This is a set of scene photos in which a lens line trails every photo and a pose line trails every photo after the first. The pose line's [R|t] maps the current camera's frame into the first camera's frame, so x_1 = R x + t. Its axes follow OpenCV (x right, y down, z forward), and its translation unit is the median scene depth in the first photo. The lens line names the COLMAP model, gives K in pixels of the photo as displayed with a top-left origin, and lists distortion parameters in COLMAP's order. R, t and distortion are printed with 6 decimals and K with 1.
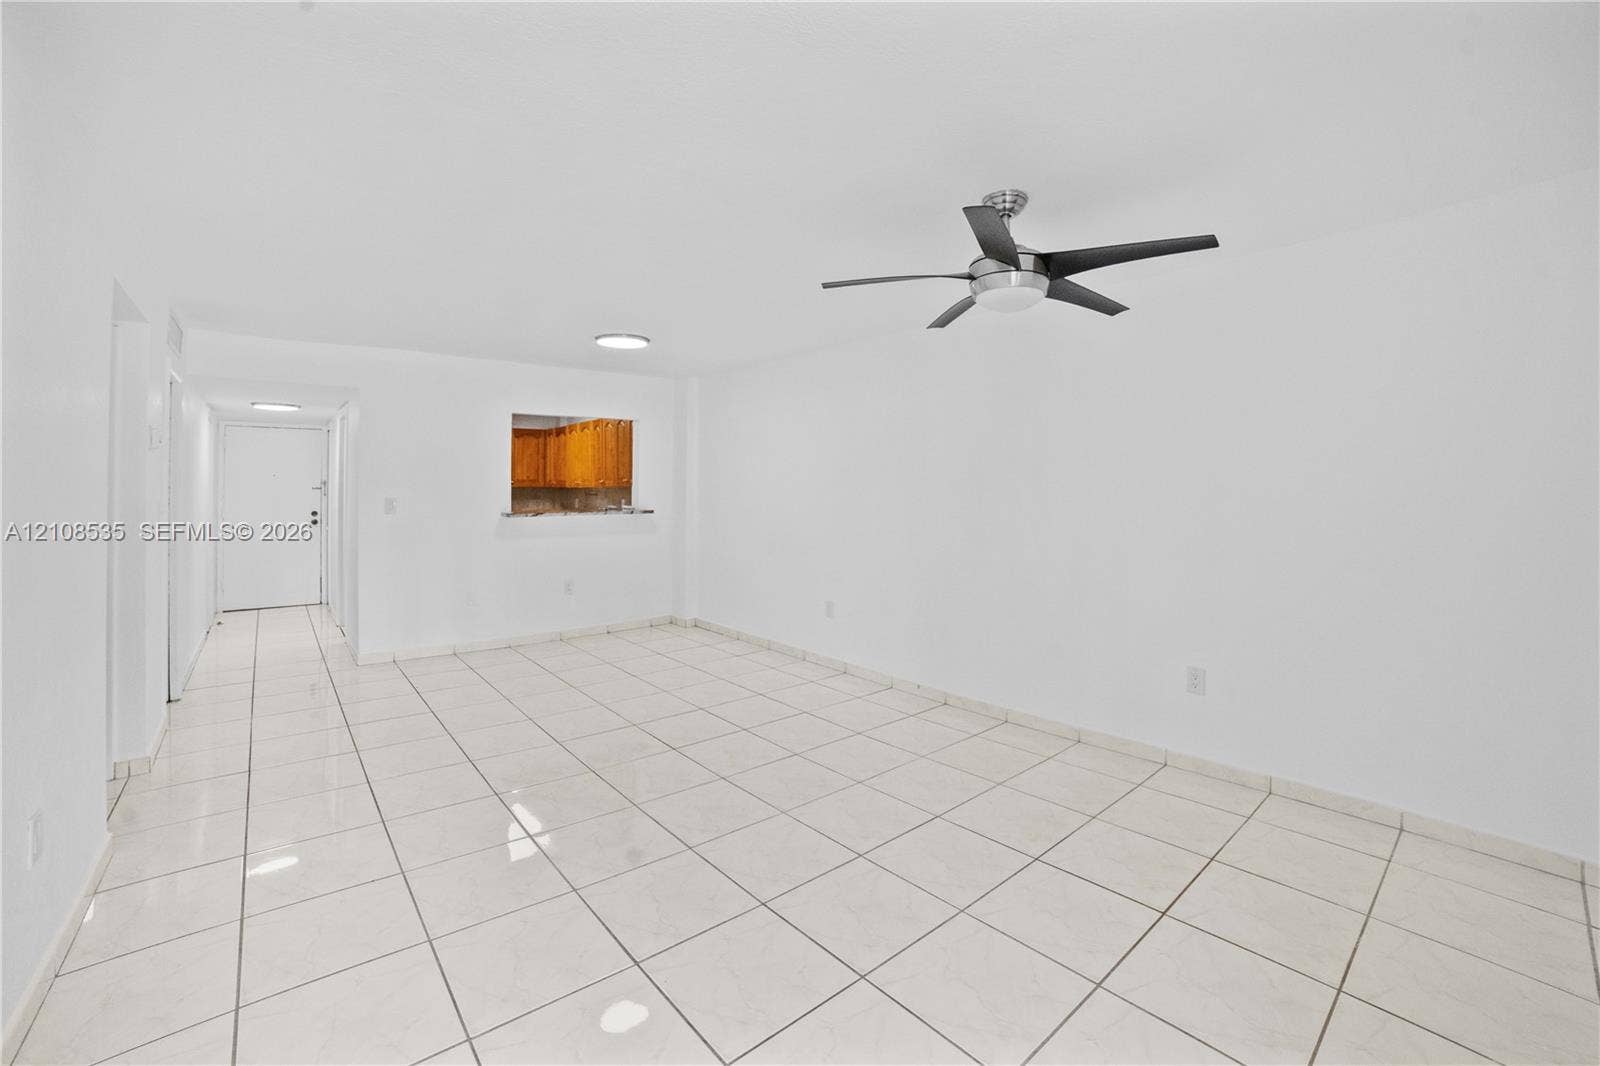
lens RADIAL K [[666.6, 0, 798.0], [0, 666.6, 483.2], [0, 0, 1]] dist [-0.000555, -0.000037]
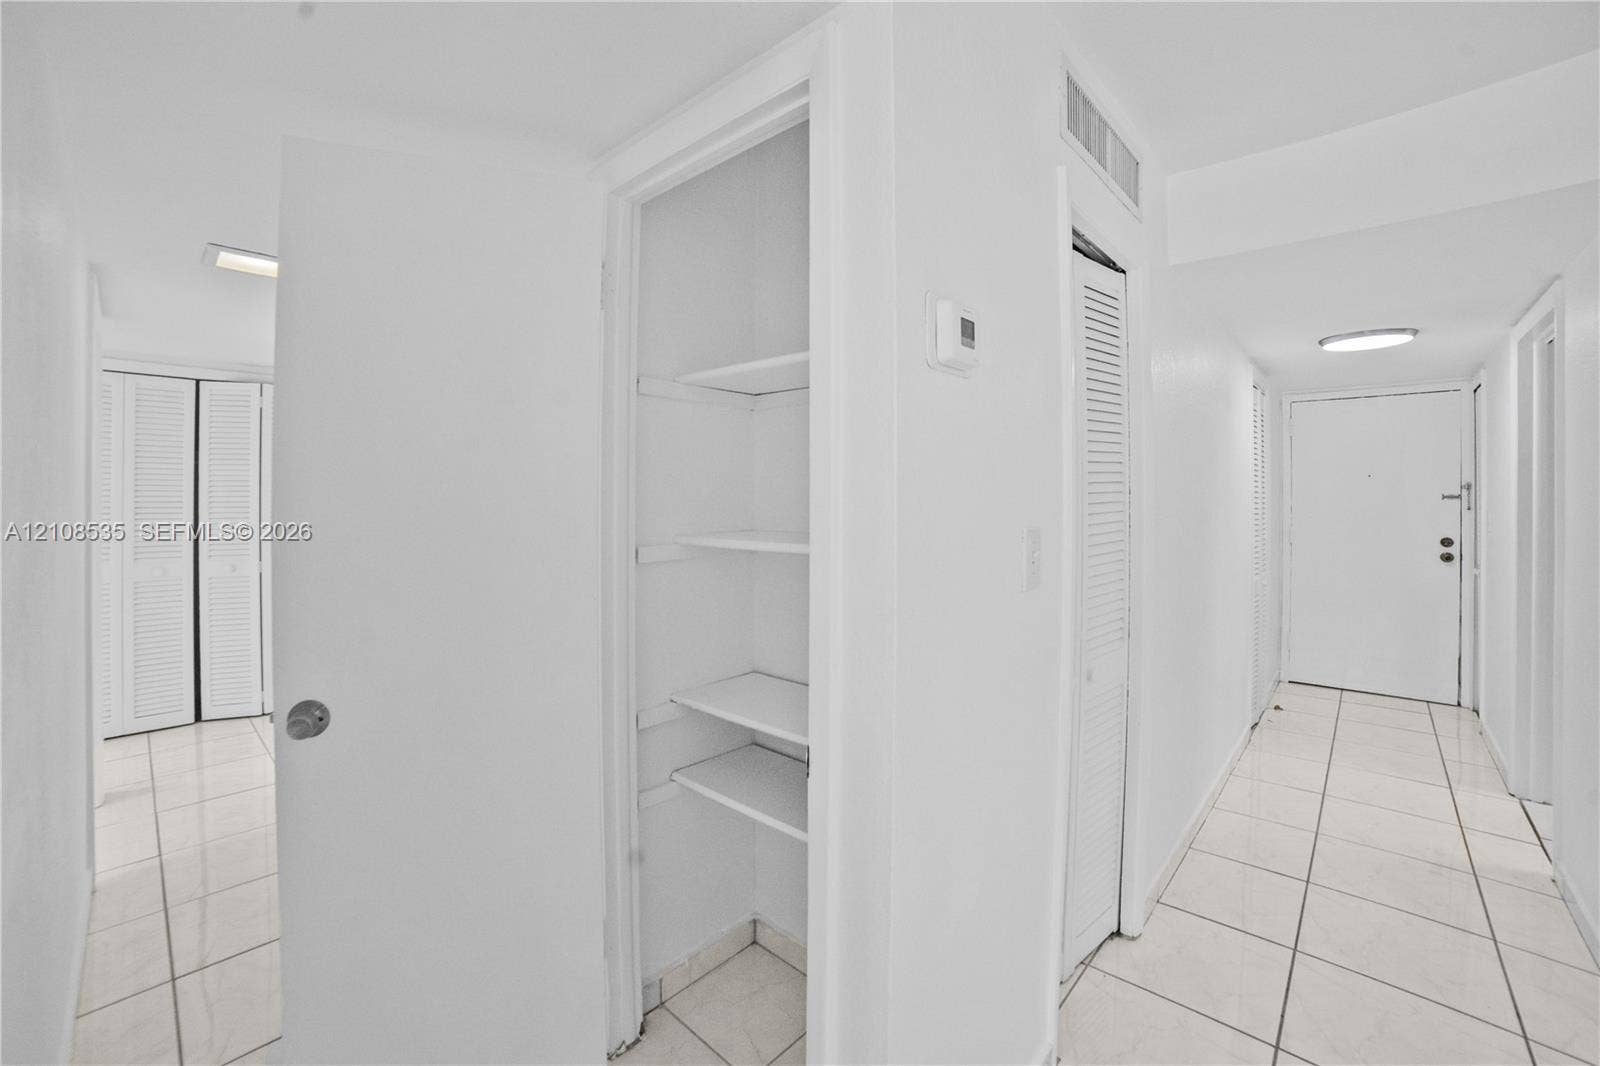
lens RADIAL K [[638.8, 0, 798.3], [0, 638.8, 507.2], [0, 0, 1]] dist [-0.000286, 0.000062]
pose [[0.159826, 0.001620, -0.987144, -0.294702], [0.010099, 0.999944, 0.003276, 0.009599], [0.987094, -0.010493, 0.159800, 0.392781]]
